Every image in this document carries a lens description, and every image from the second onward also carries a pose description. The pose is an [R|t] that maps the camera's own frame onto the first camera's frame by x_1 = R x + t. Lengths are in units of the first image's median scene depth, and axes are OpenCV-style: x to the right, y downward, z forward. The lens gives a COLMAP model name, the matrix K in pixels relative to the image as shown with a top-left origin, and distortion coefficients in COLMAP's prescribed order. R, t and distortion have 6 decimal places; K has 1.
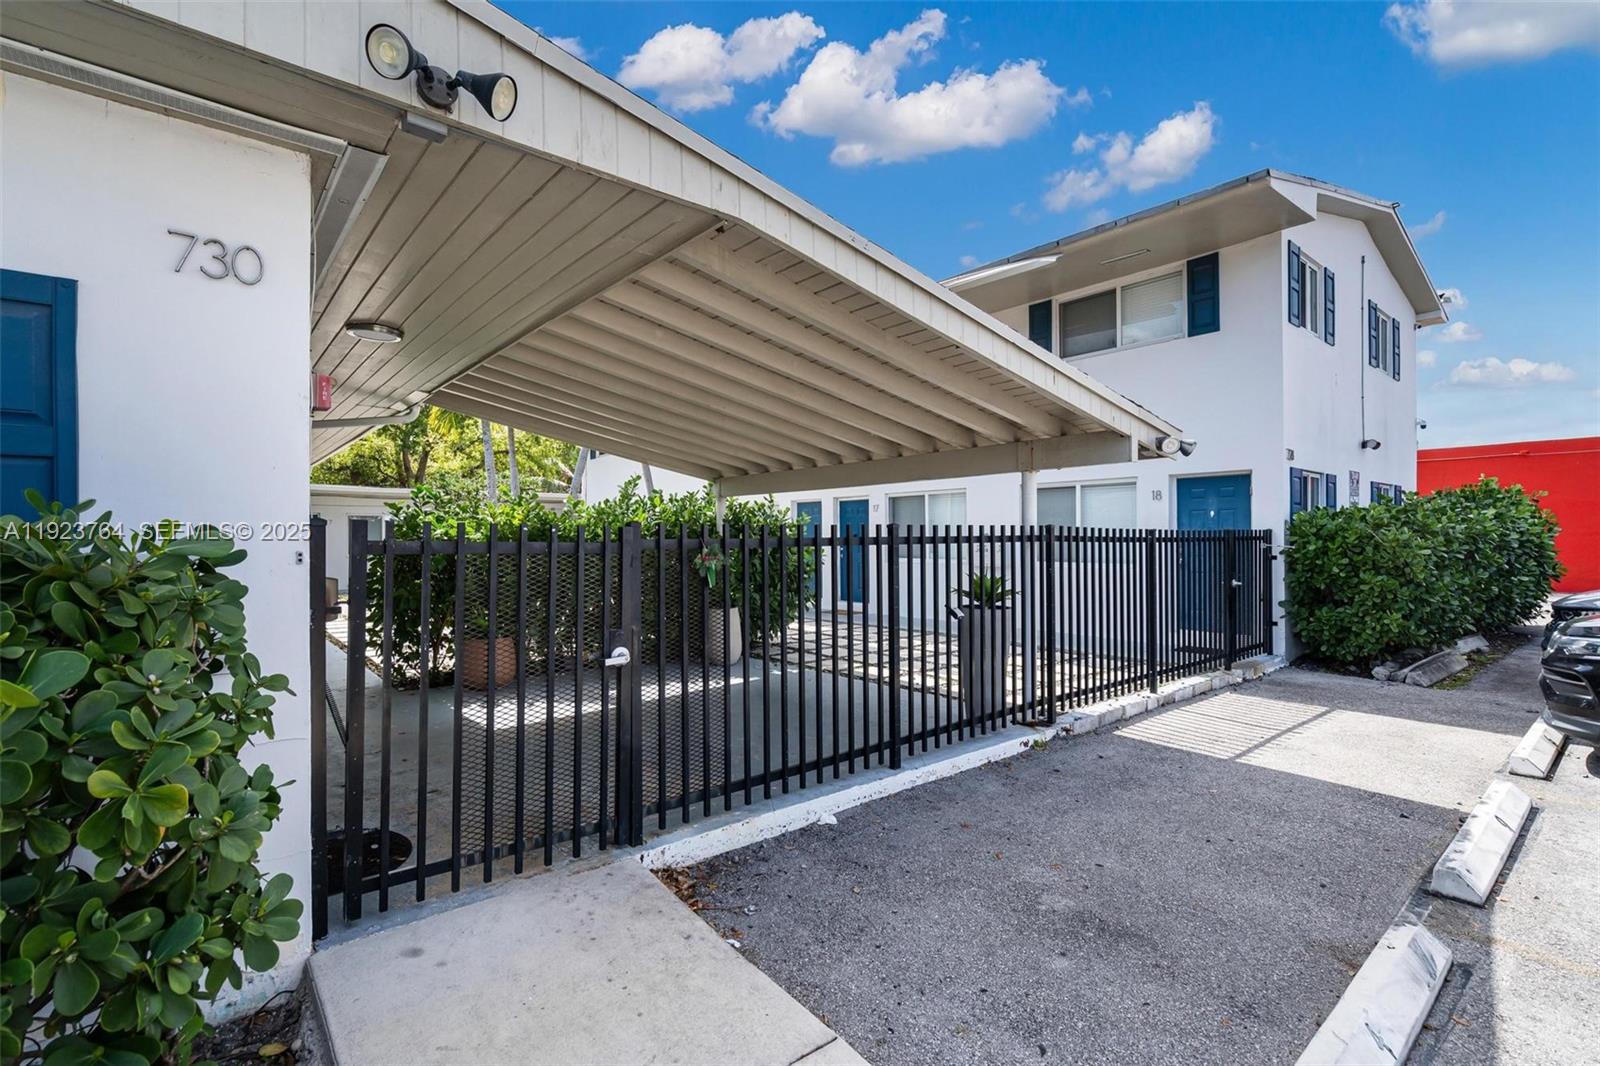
lens RADIAL K [[731.9, 0, 807.3], [0, 731.9, 537.6], [0, 0, 1]] dist [-0.000049, 0.001553]
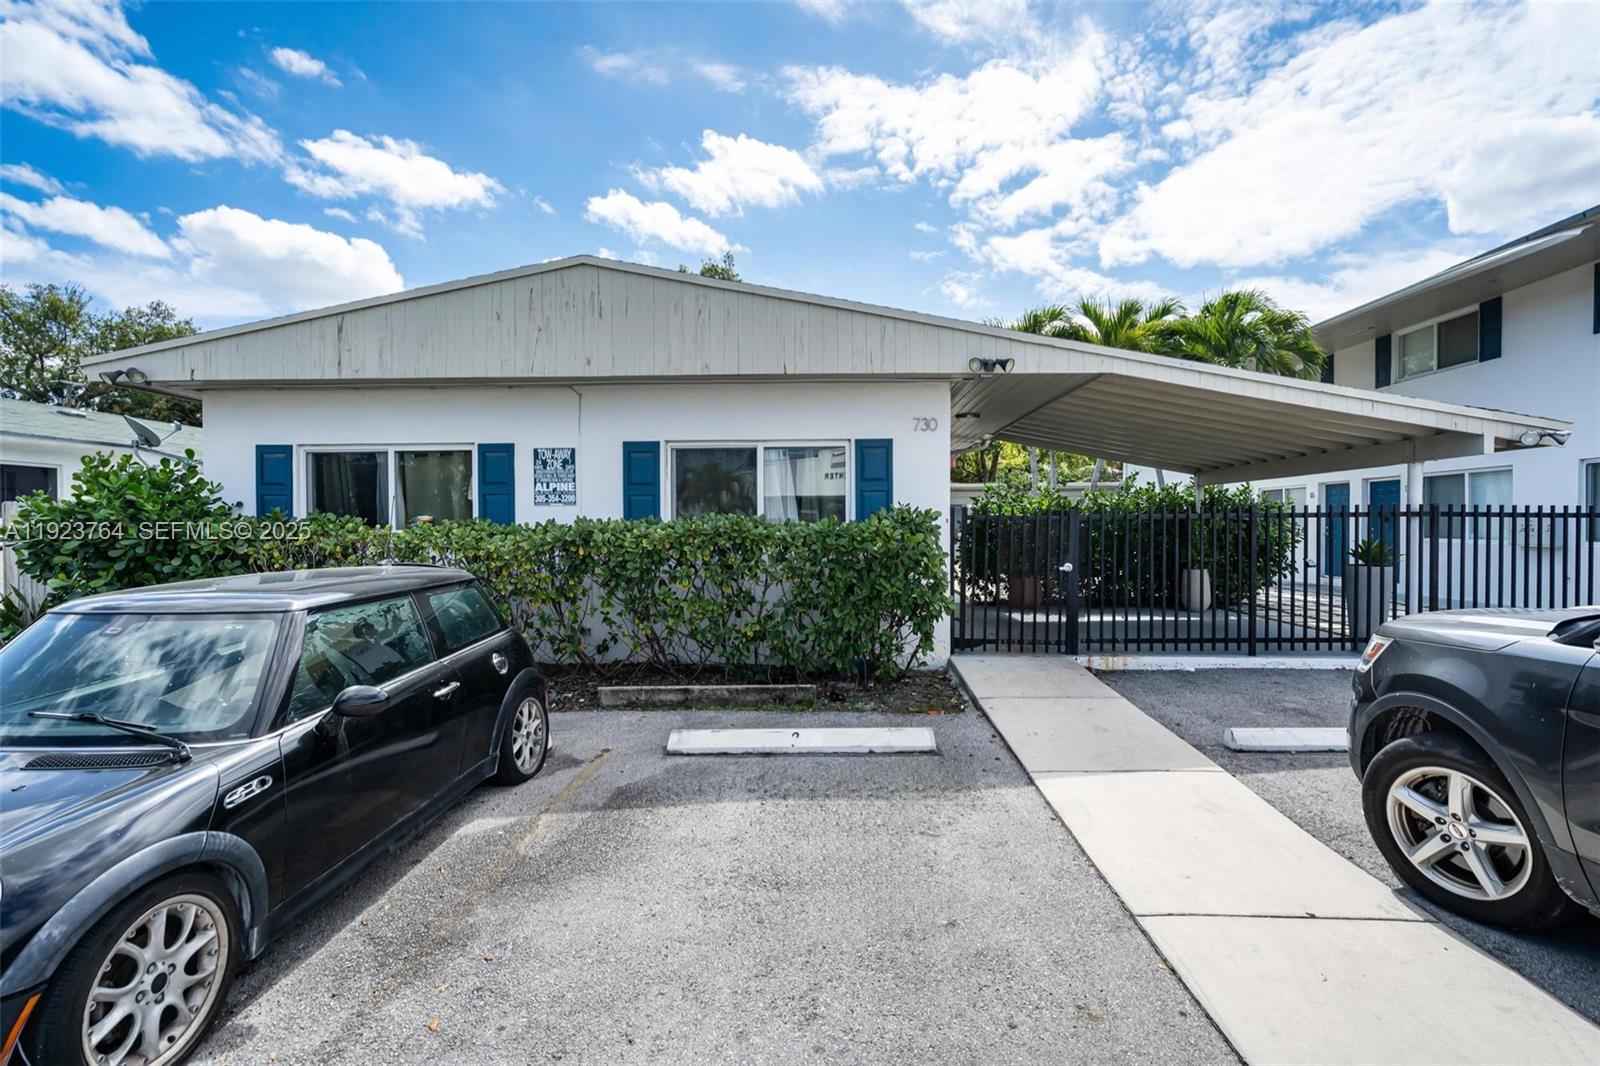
lens RADIAL K [[731.9, 0, 801.5], [0, 731.9, 533.5], [0, 0, 1]] dist [-0.000049, 0.001553]
pose [[0.735356, 0.009554, -0.677613, 0.277084], [0.000405, 0.999894, 0.014537, 0.011613], [0.677681, -0.010964, 0.735275, -0.497198]]
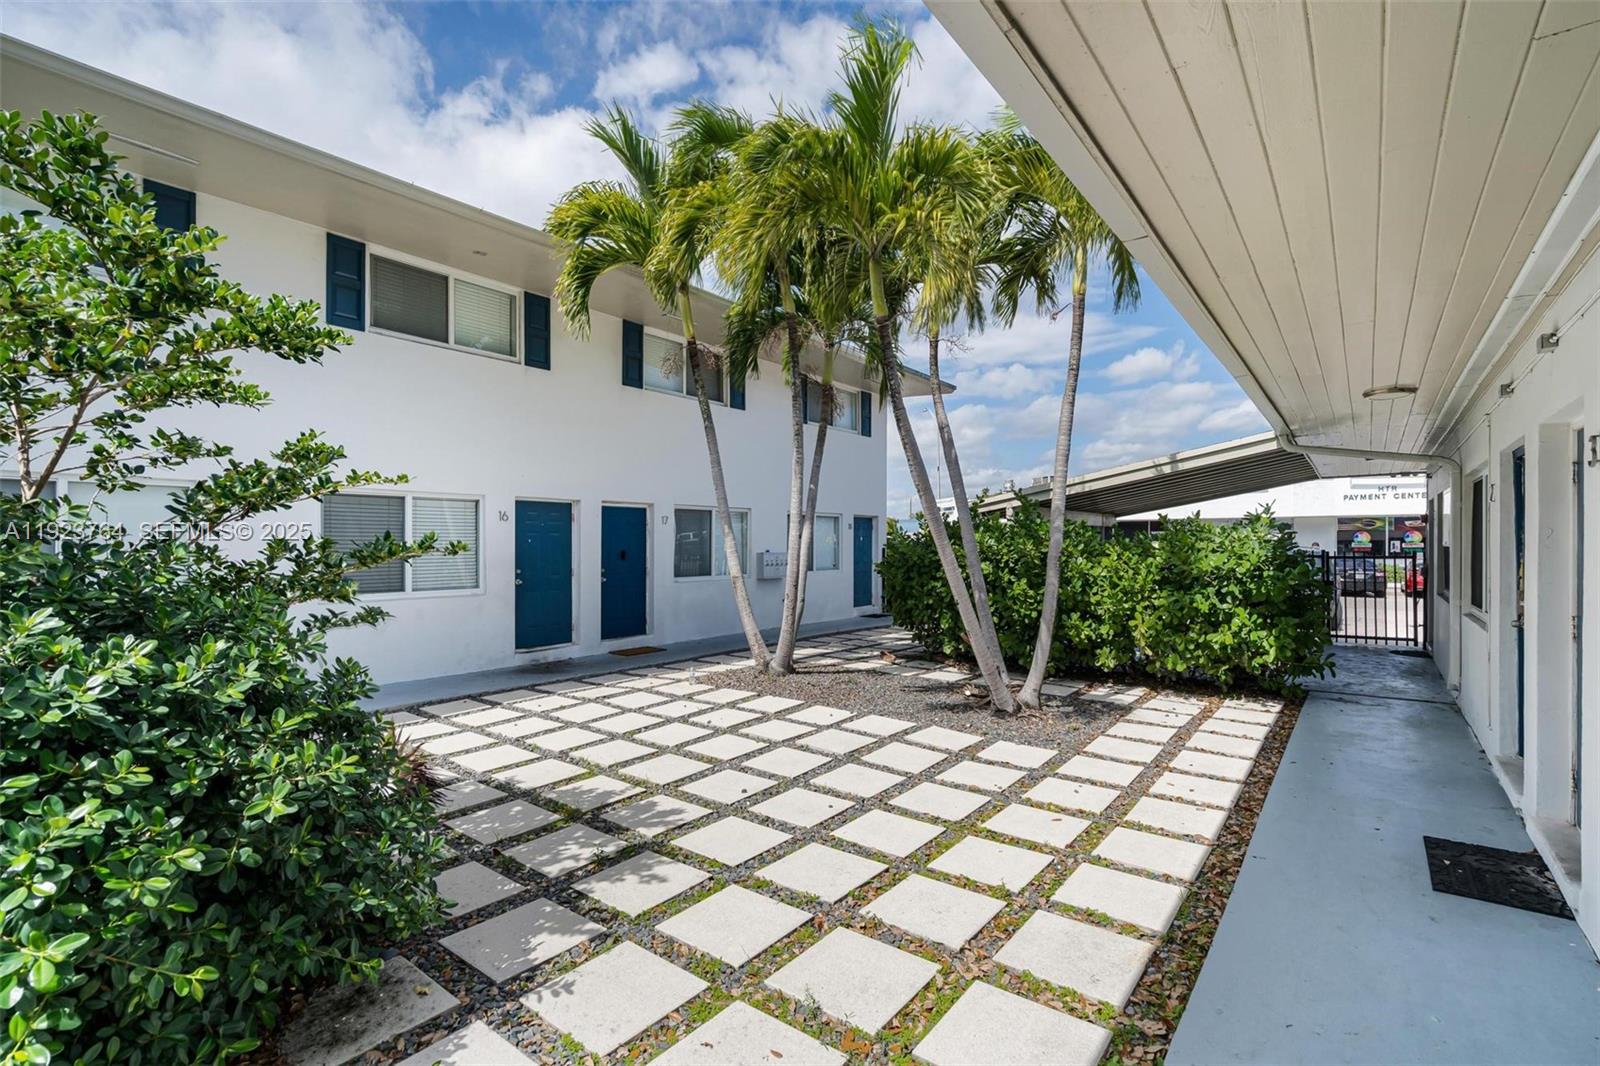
lens RADIAL K [[731.9, 0, 773.1], [0, 731.9, 544.6], [0, 0, 1]] dist [-0.000049, 0.001553]
pose [[-0.183742, -0.009778, 0.982926, -0.340088], [-0.006595, 0.999940, 0.008714, -0.019463], [-0.982952, -0.004882, -0.183796, 0.513738]]
